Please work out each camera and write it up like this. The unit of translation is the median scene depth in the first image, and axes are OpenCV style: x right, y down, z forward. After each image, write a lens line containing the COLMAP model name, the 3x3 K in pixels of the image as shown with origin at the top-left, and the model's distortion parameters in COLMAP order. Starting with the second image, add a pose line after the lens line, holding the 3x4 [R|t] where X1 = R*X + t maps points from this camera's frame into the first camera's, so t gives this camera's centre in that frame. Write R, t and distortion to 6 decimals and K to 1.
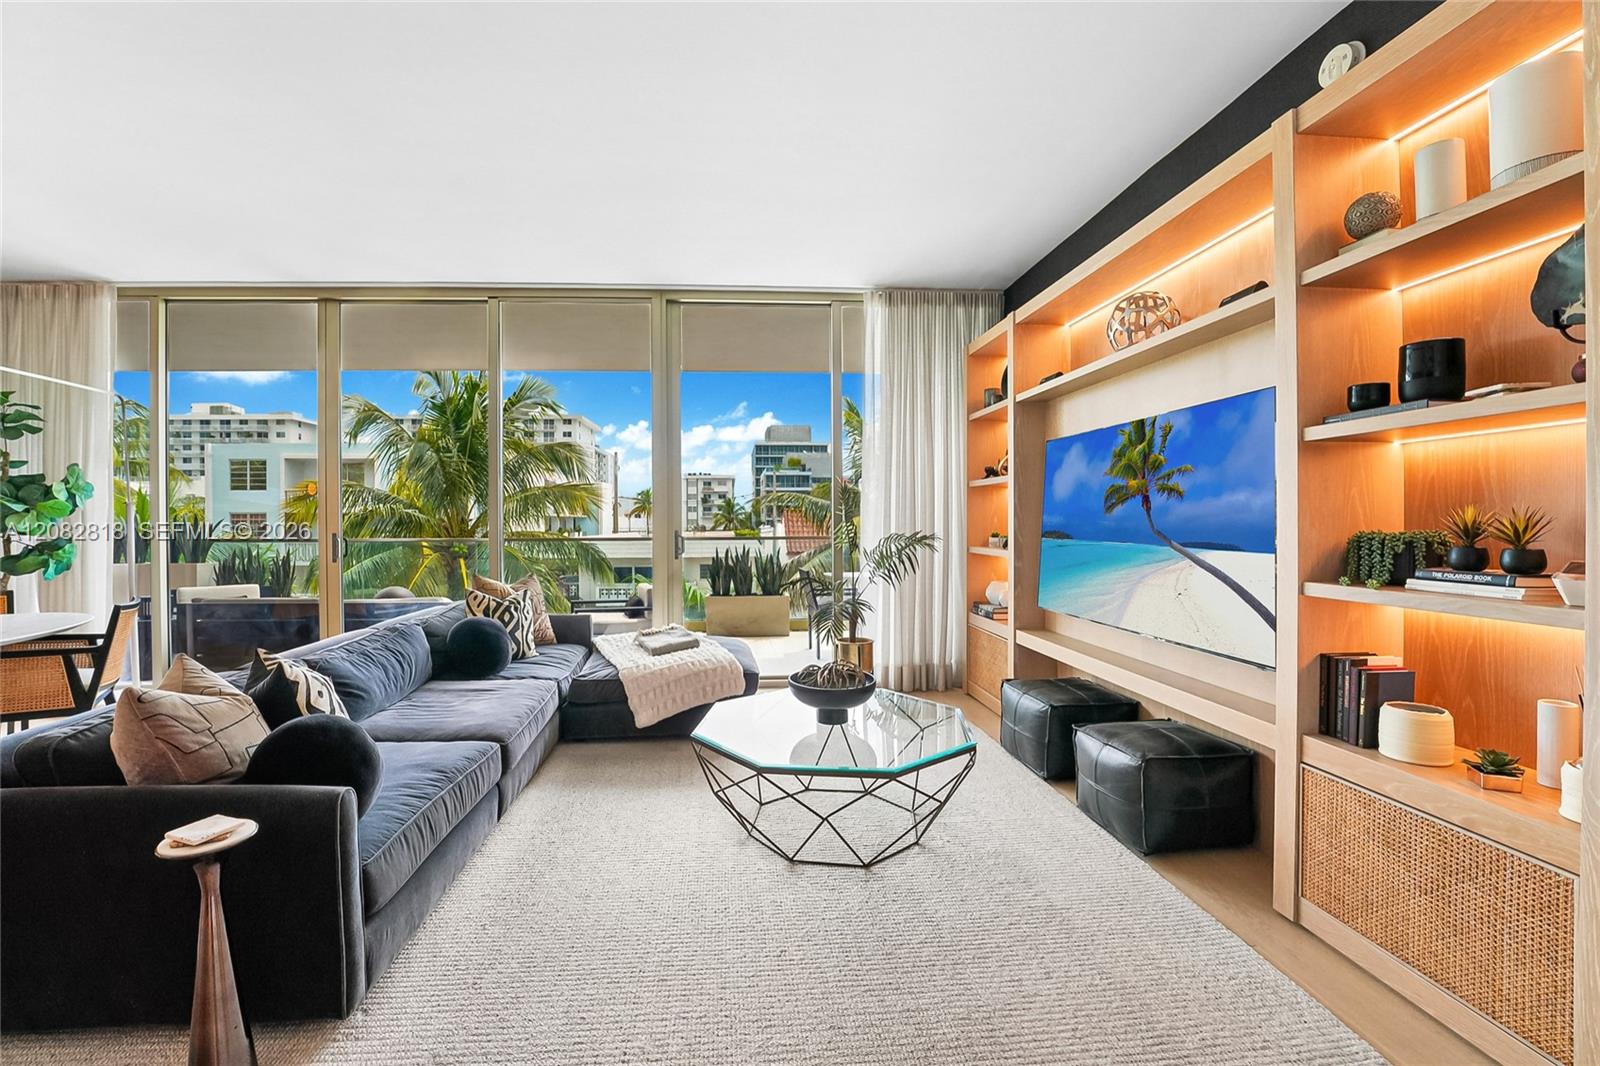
lens RADIAL K [[656.6, 0, 767.9], [0, 656.6, 528.2], [0, 0, 1]] dist [-0.025564, 0.000355]
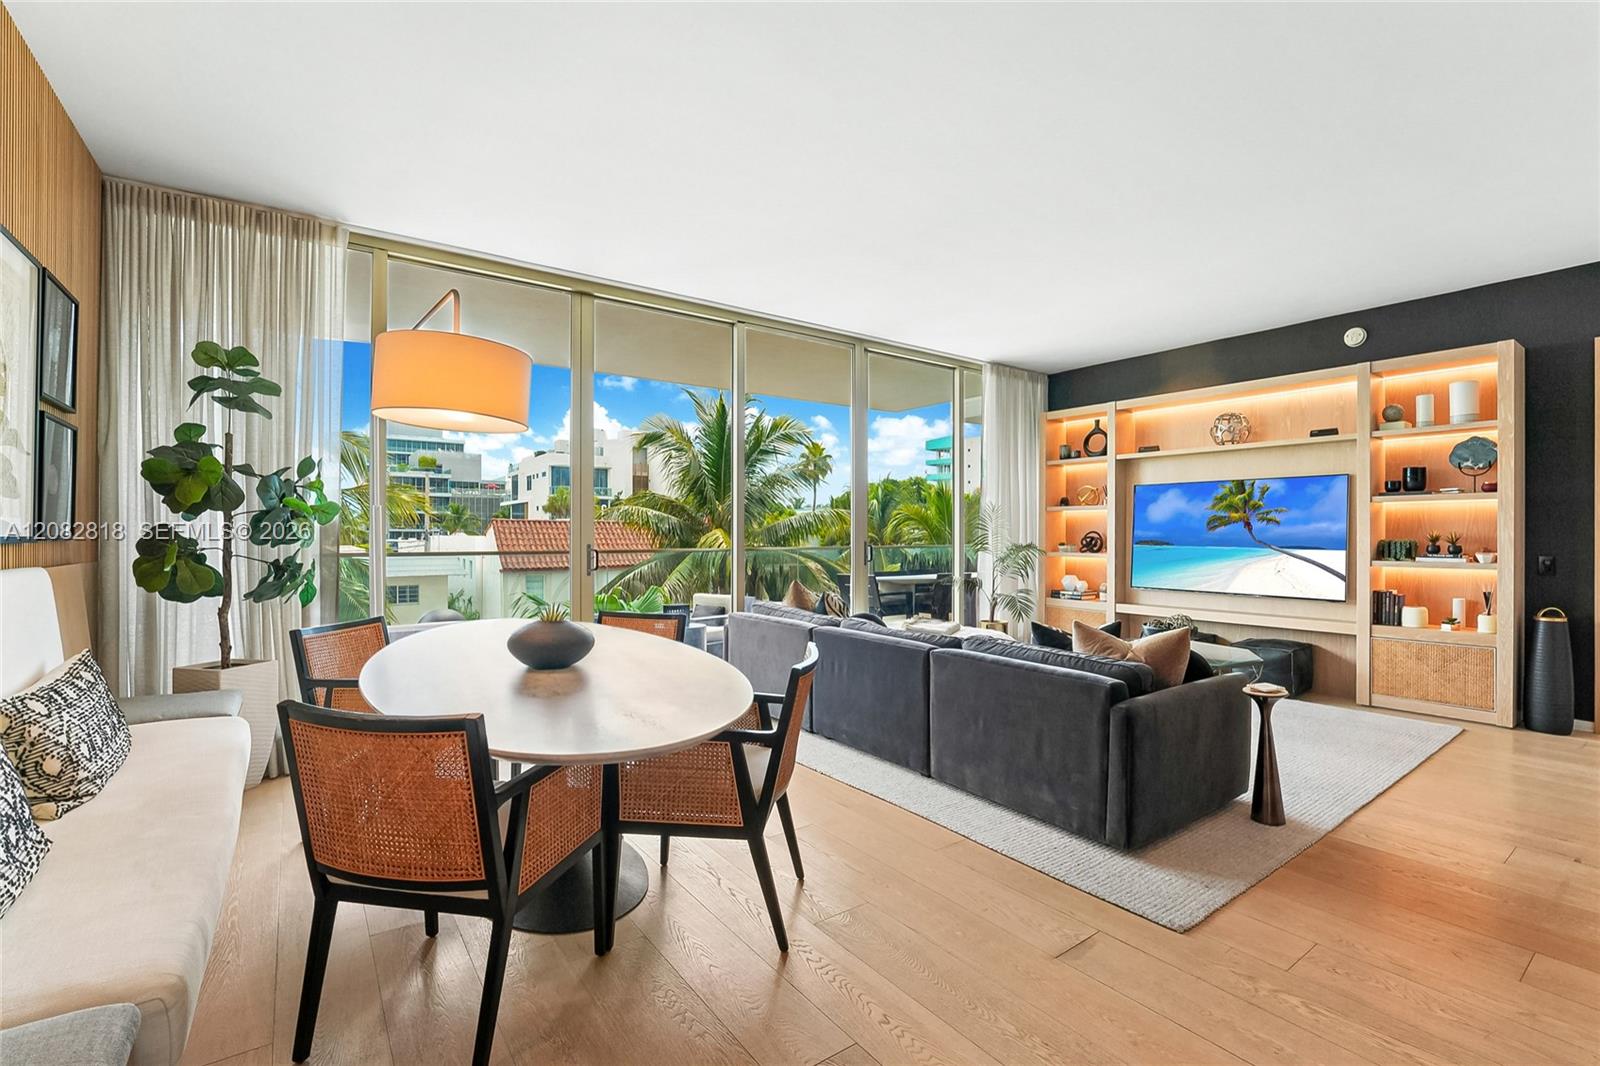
lens RADIAL K [[700.1, 0, 815.3], [0, 700.1, 538.8], [0, 0, 1]] dist [-0.015771, 0.000197]
pose [[0.841899, -0.000266, 0.539636, -1.065050], [0.002169, 0.999993, -0.002892, 0.001855], [-0.539631, 0.003605, 0.841894, -0.024961]]
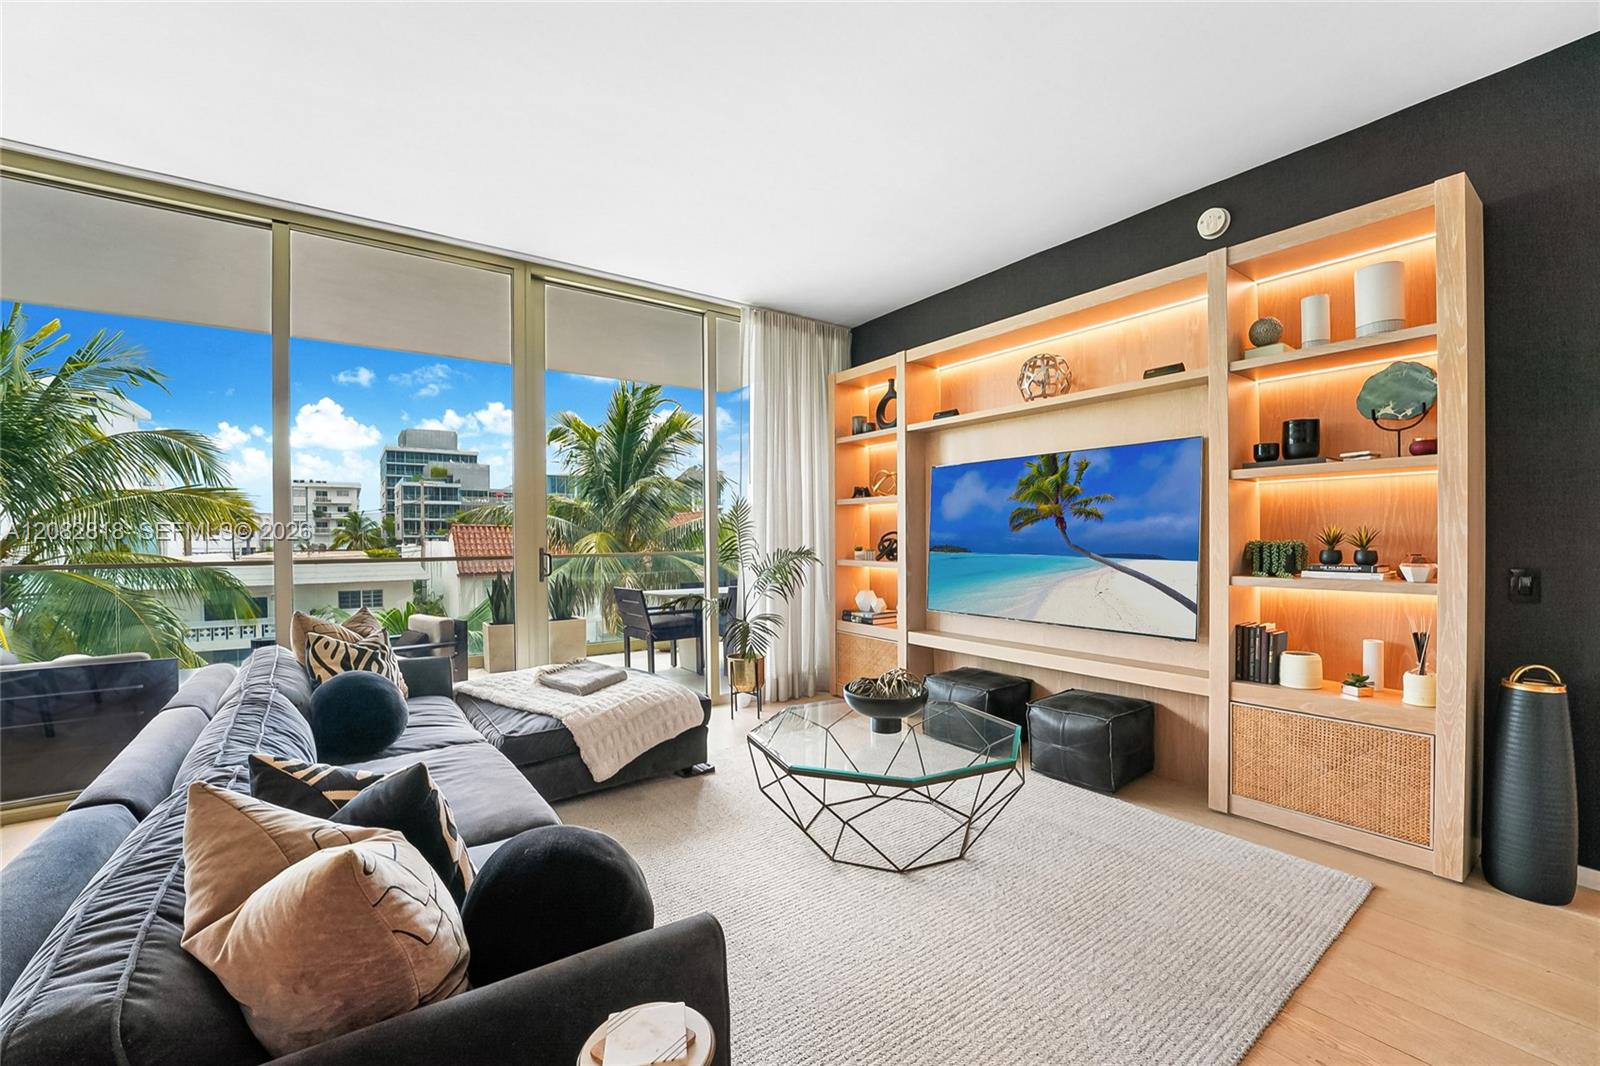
lens RADIAL K [[652.0, 0, 798.7], [0, 652.0, 544.8], [0, 0, 1]] dist [-0.025919, 0.000462]
pose [[0.850020, -0.007643, 0.526694, -0.352175], [0.008062, 0.999966, 0.001501, 0.001044], [-0.526688, 0.002971, 0.850053, 0.129520]]
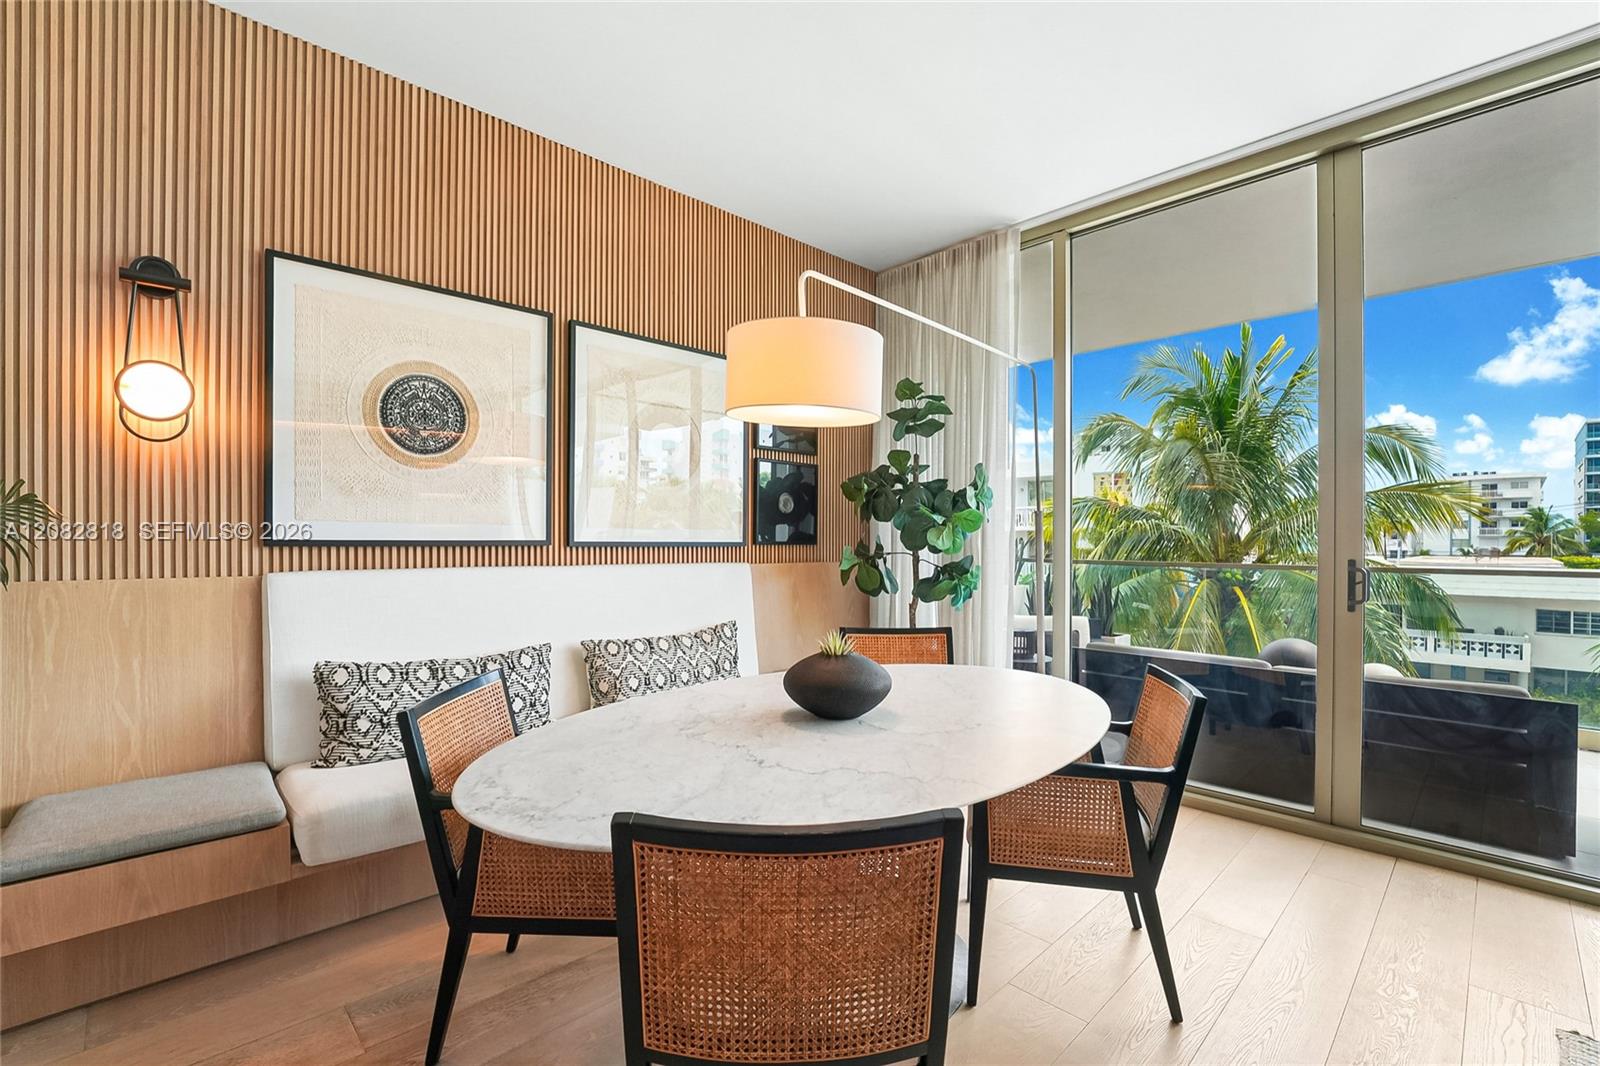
lens RADIAL K [[700.1, 0, 815.3], [0, 700.1, 538.8], [0, 0, 1]] dist [-0.015771, 0.000197]
pose [[0.658939, 0.003506, -0.752188, -0.591659], [-0.013152, 0.999890, -0.006861, 0.000702], [0.752081, 0.014414, 0.658913, 0.288752]]
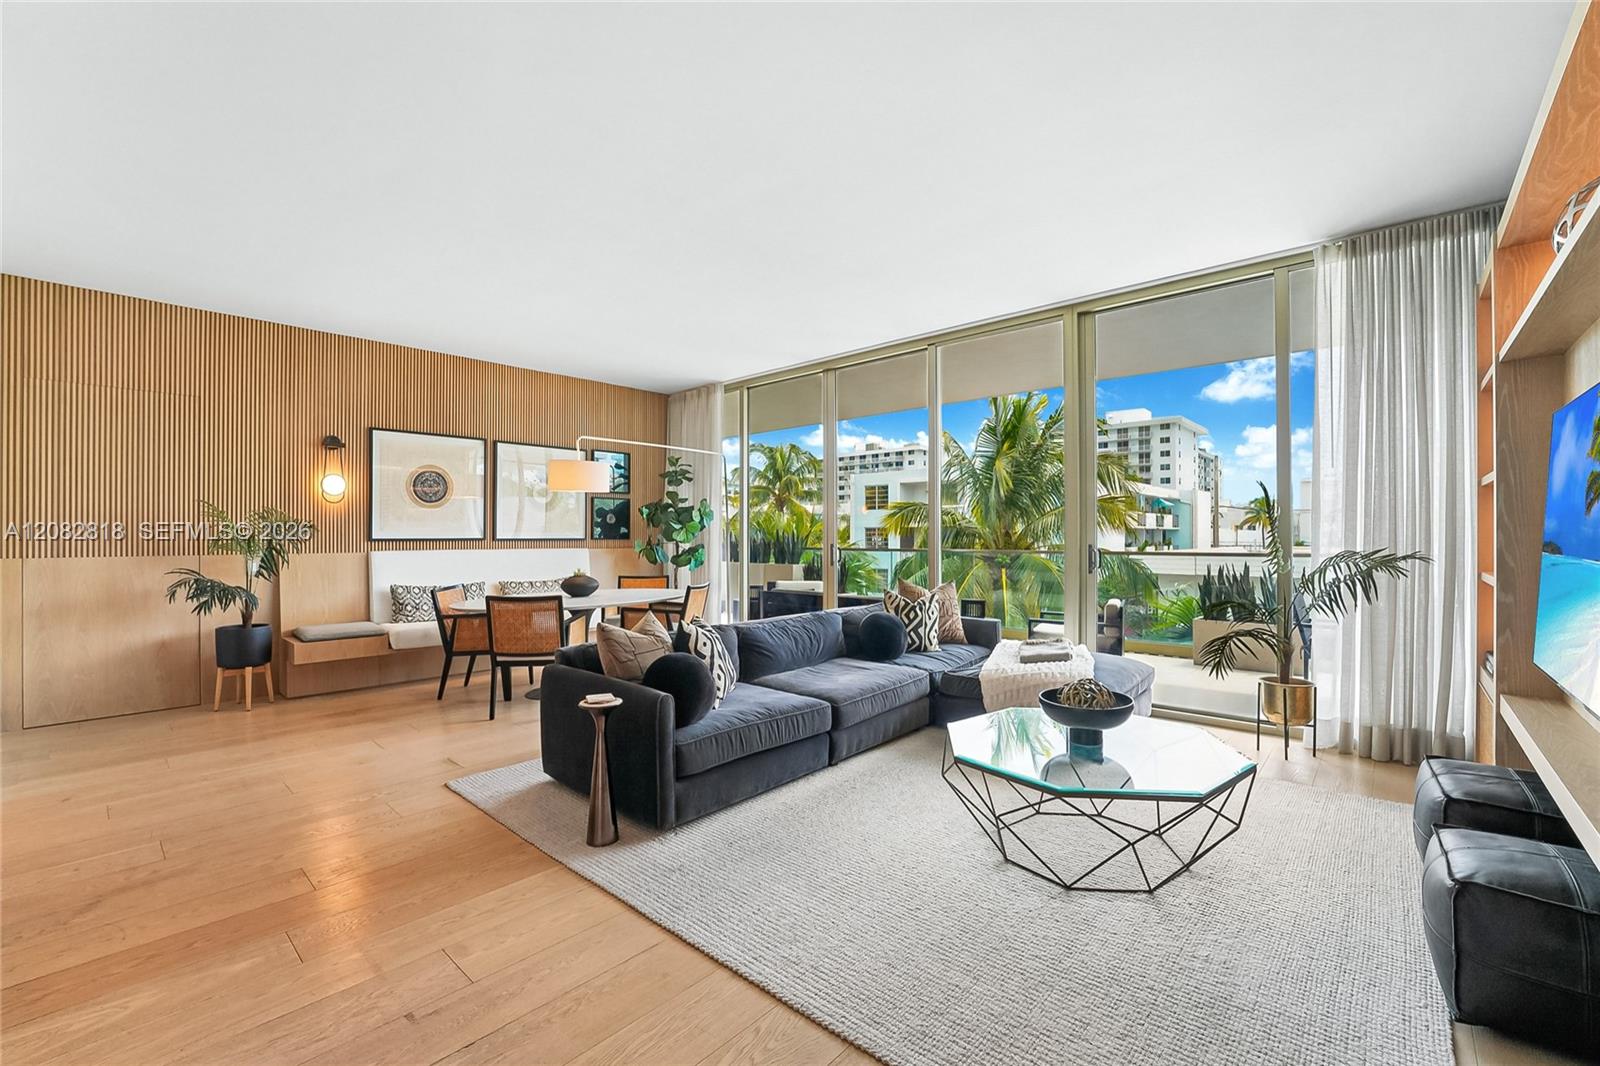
lens RADIAL K [[667.5, 0, 830.3], [0, 667.5, 531.1], [0, 0, 1]] dist [-0.029074, 0.000220]
pose [[0.714355, -0.003836, -0.699773, 0.327082], [-0.006381, 0.999908, -0.011996, -0.001898], [0.699754, 0.013035, 0.714265, 0.020410]]
